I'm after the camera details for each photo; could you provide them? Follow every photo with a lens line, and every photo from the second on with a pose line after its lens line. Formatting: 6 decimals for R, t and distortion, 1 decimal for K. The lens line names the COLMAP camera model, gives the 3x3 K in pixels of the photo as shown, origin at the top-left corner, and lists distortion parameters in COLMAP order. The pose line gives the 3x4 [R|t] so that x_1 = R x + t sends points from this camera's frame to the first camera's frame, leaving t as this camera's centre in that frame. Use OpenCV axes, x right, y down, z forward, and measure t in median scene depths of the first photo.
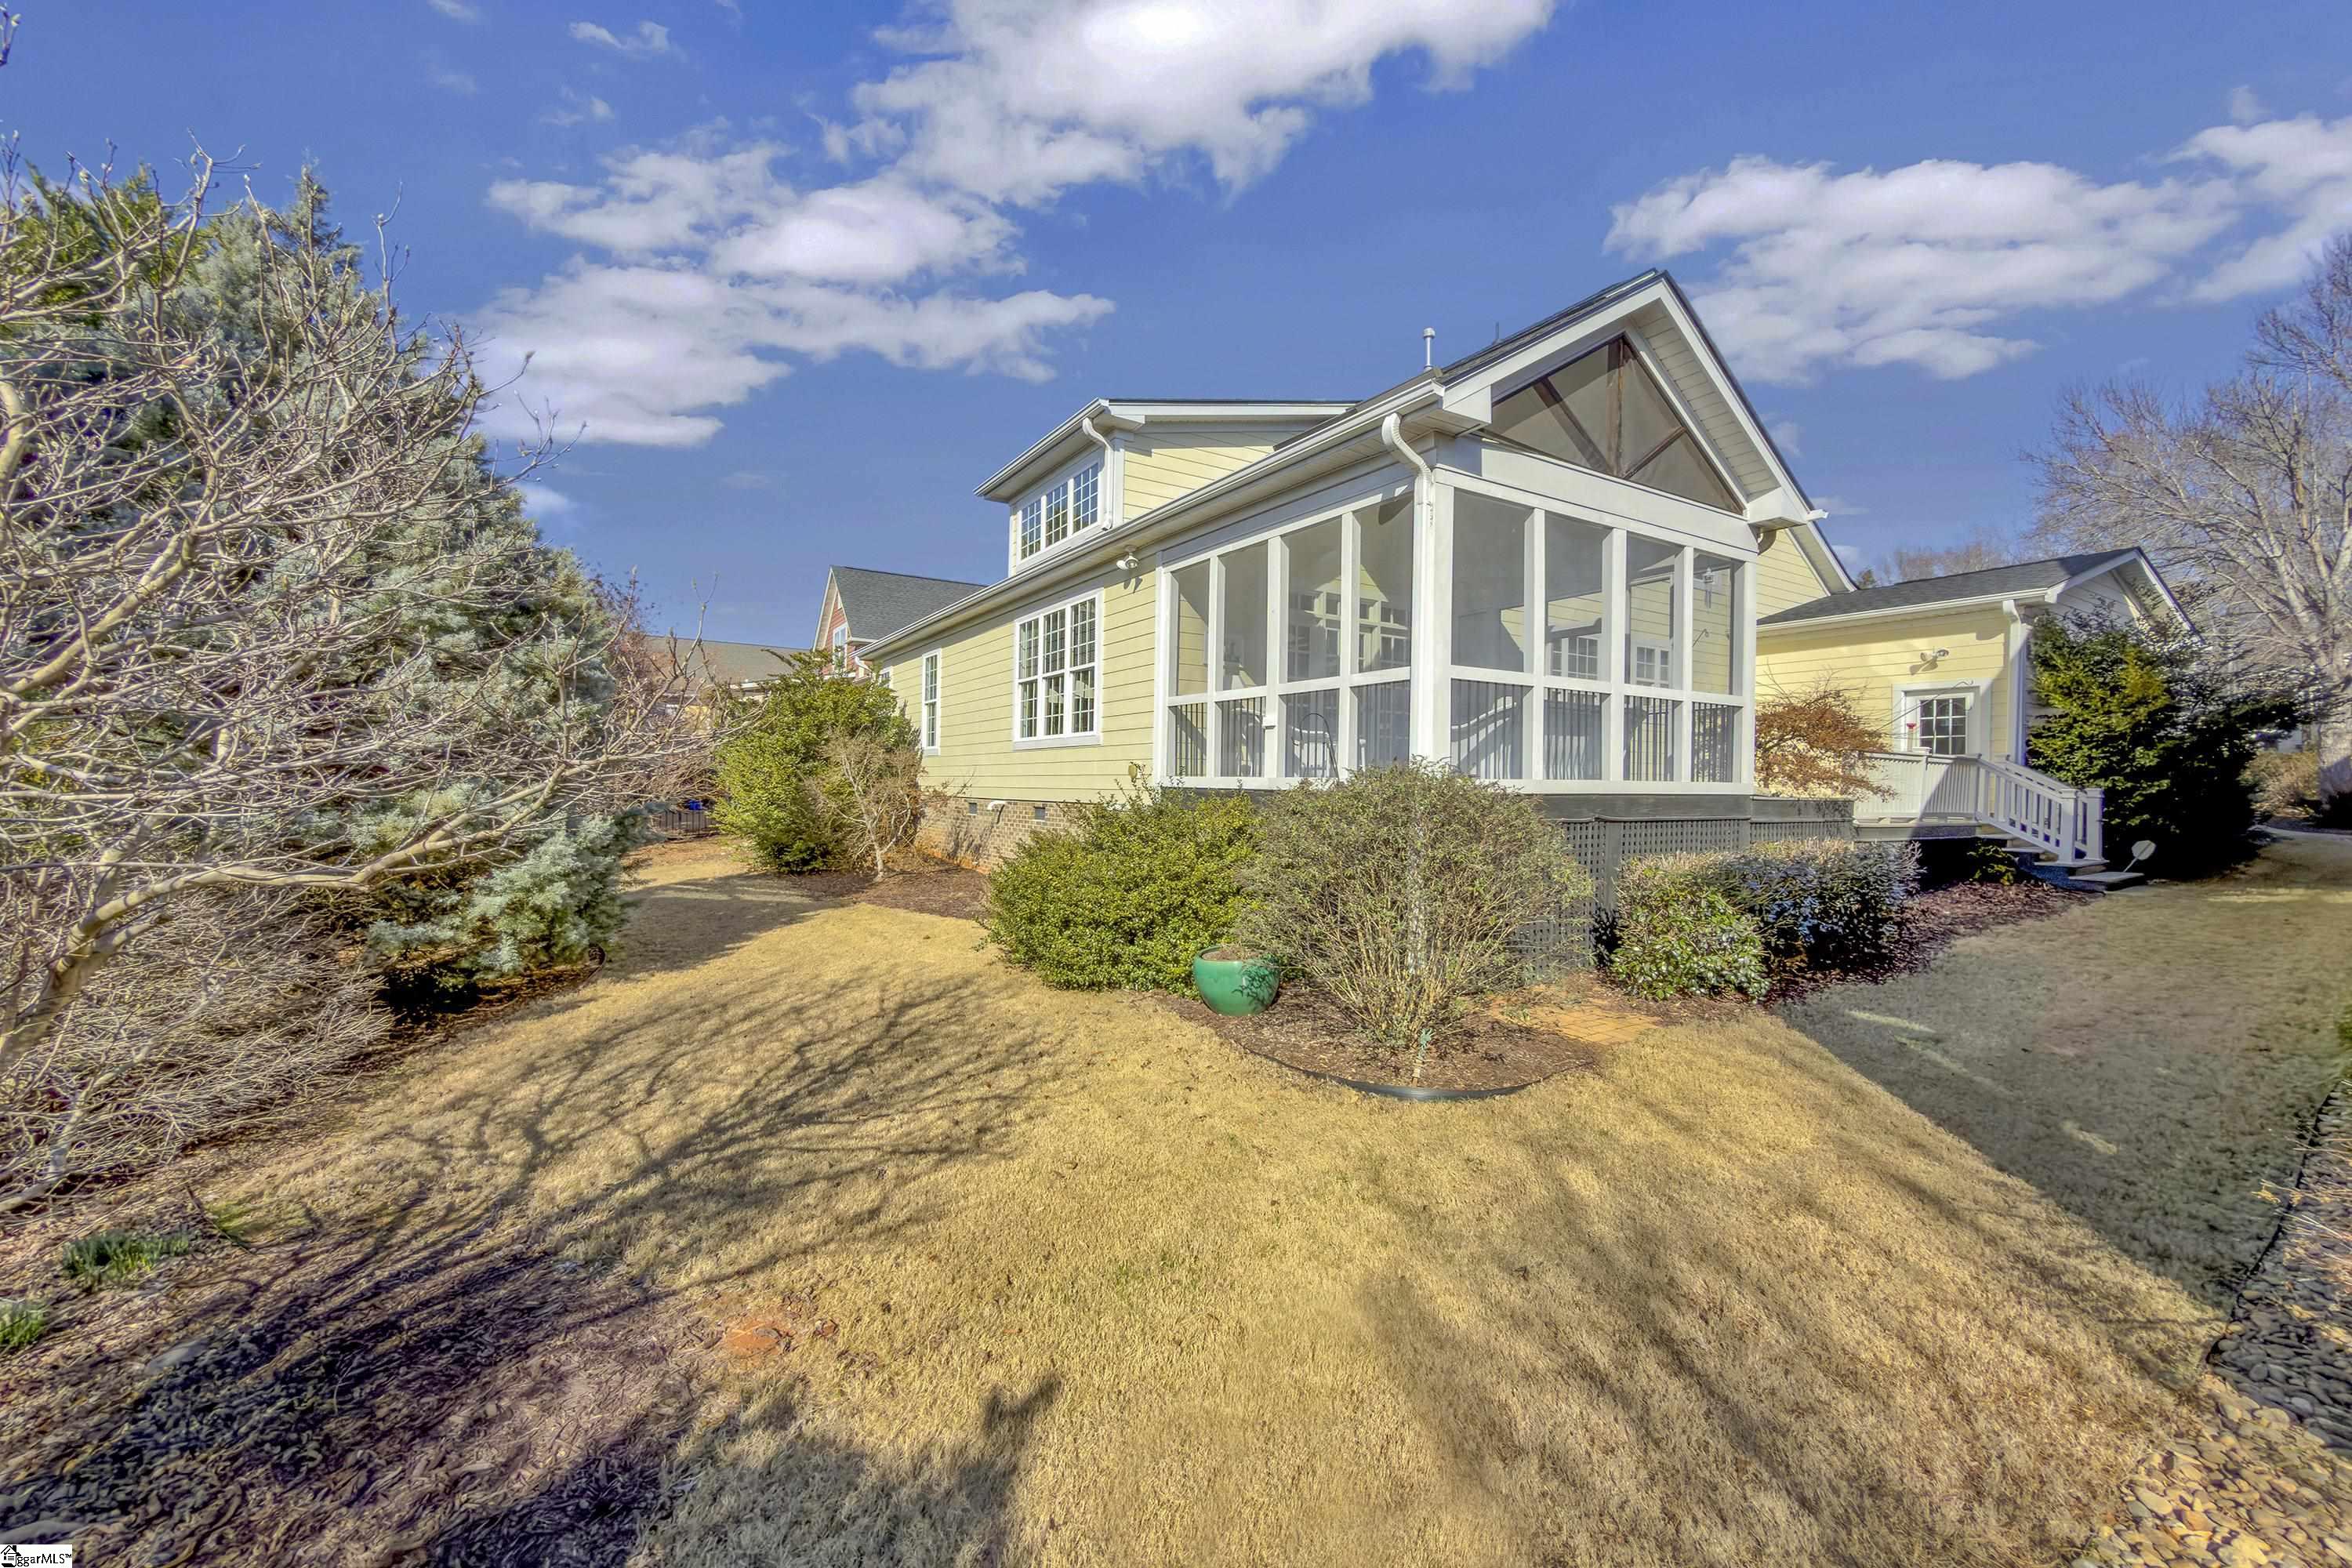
lens RADIAL K [[946.1, 0, 1172.8], [0, 946.1, 779.9], [0, 0, 1]] dist [-0.006454, -0.000289]
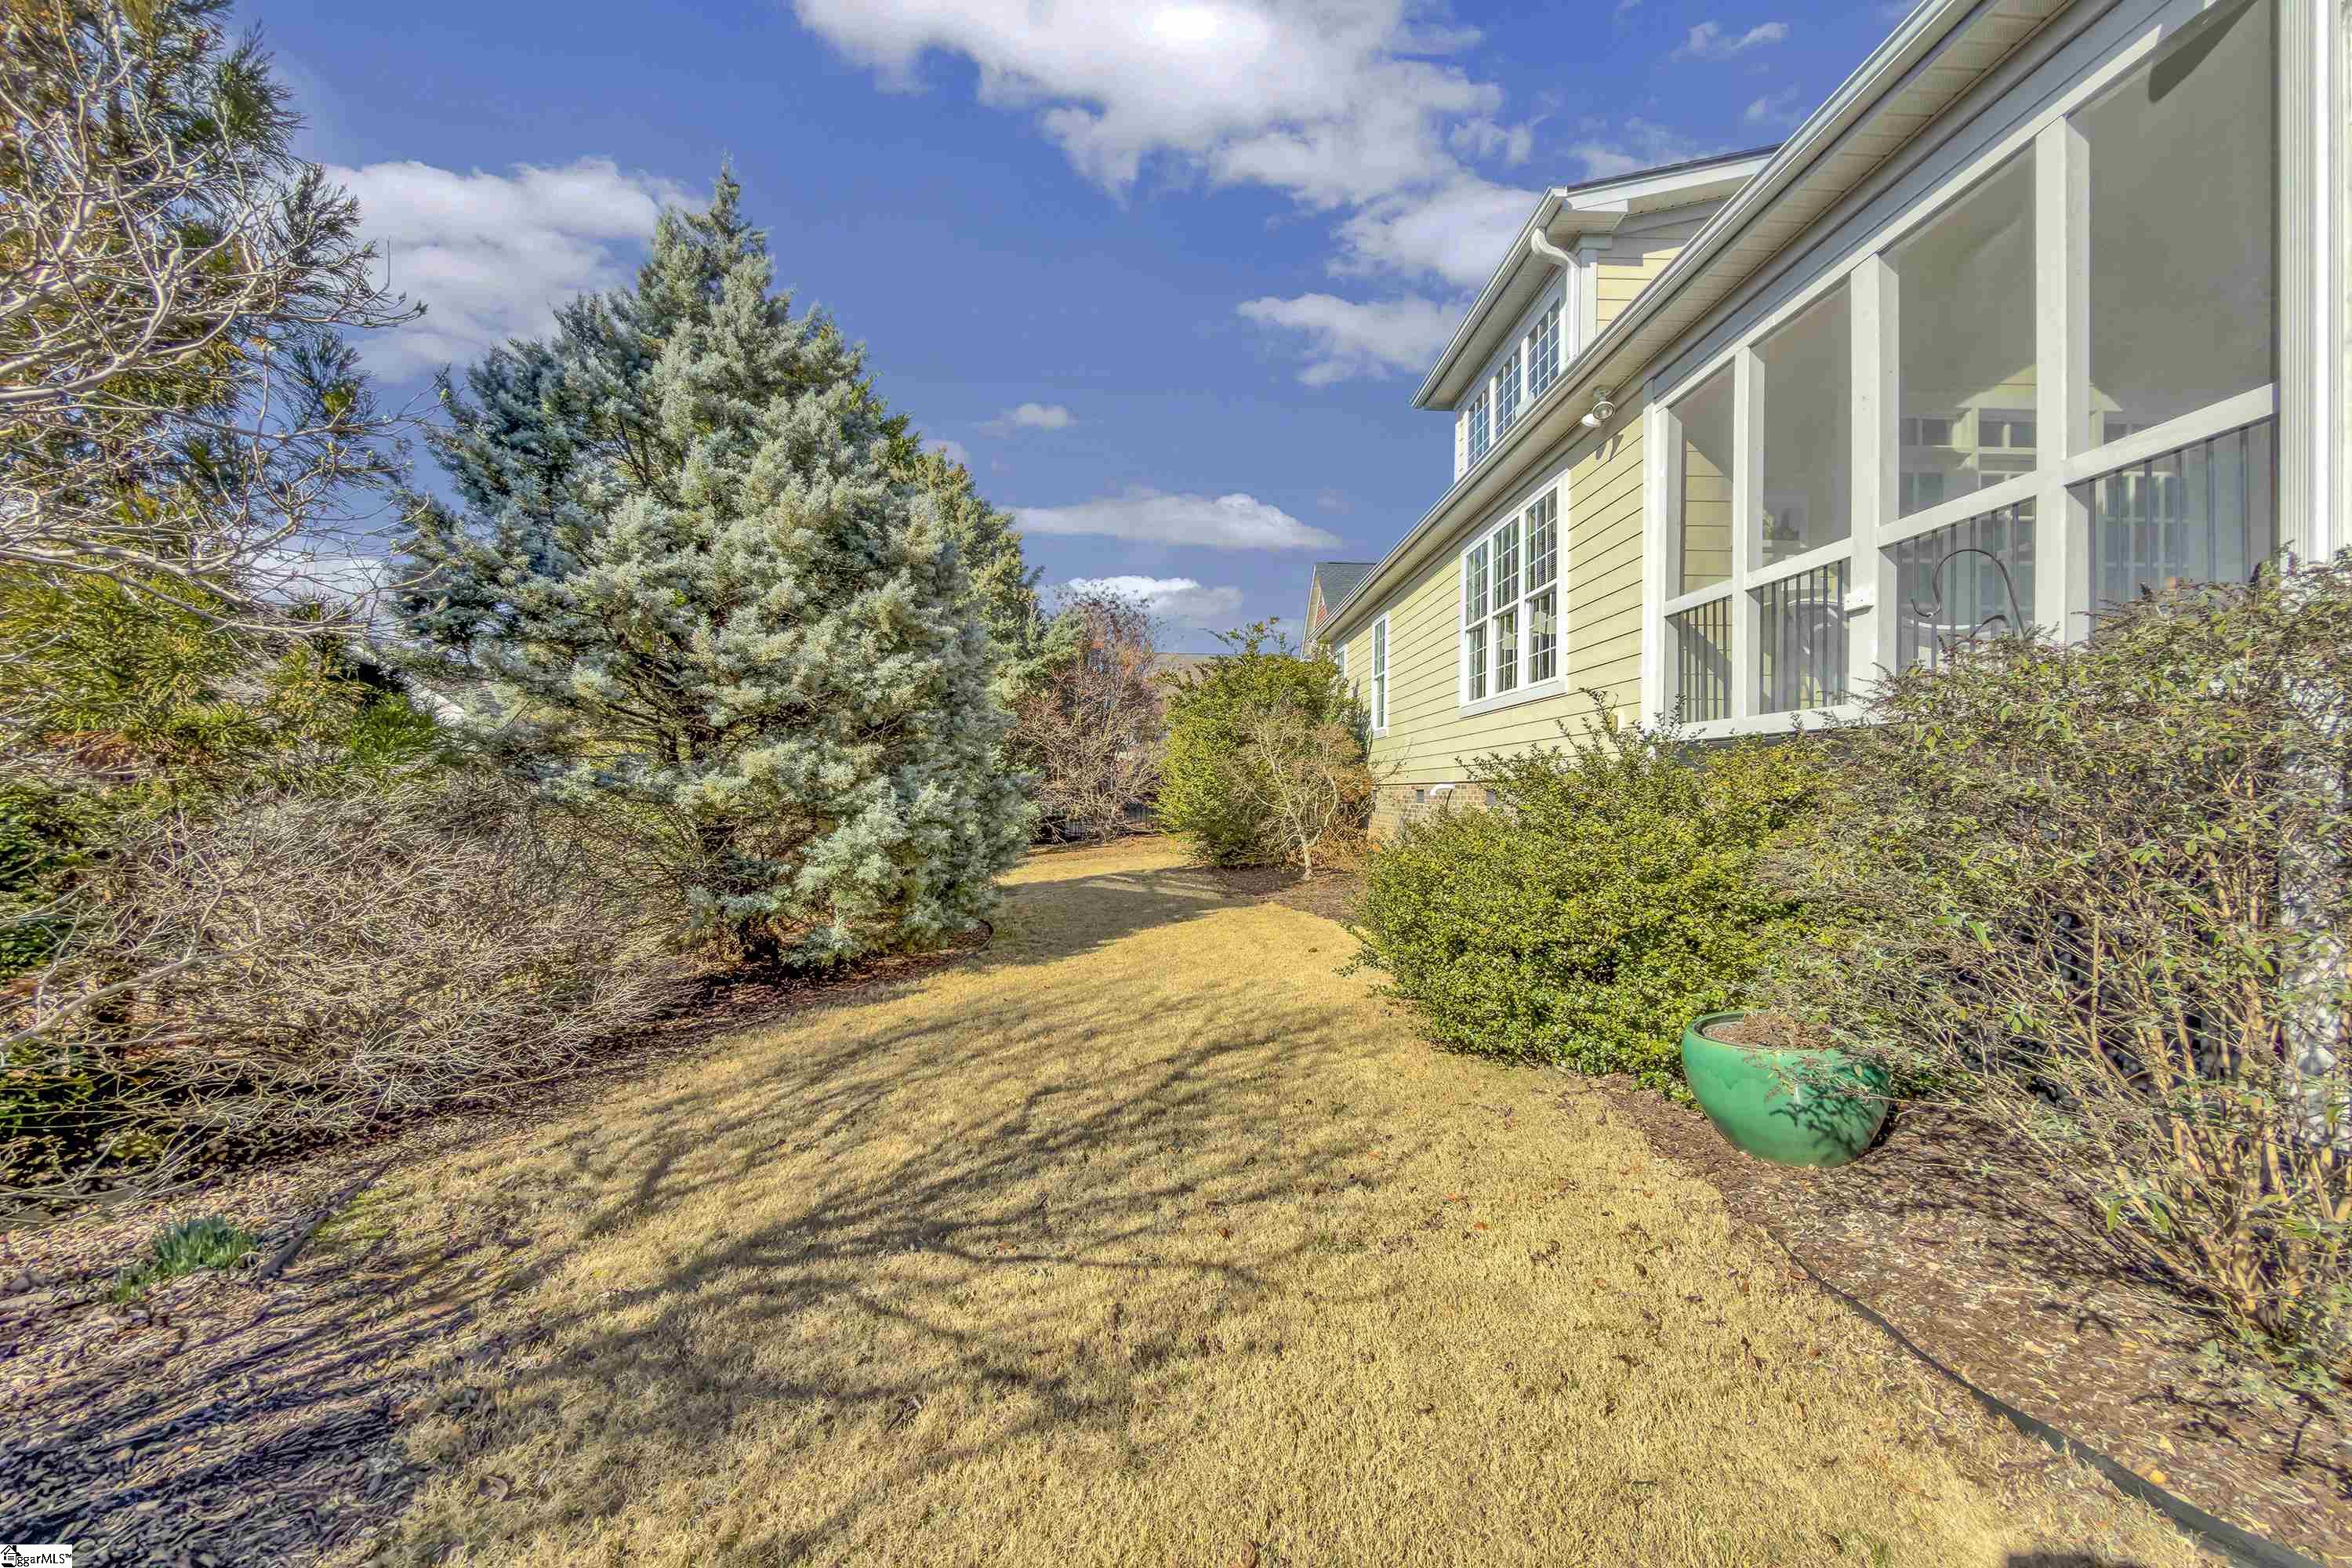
lens RADIAL K [[946.1, 0, 1177.4], [0, 946.1, 783.6], [0, 0, 1]] dist [-0.006454, -0.000289]
pose [[0.864428, -0.008252, -0.502689, 0.040005], [0.004745, 0.999955, -0.008256, 0.051217], [0.502735, 0.004752, 0.864428, 0.381301]]
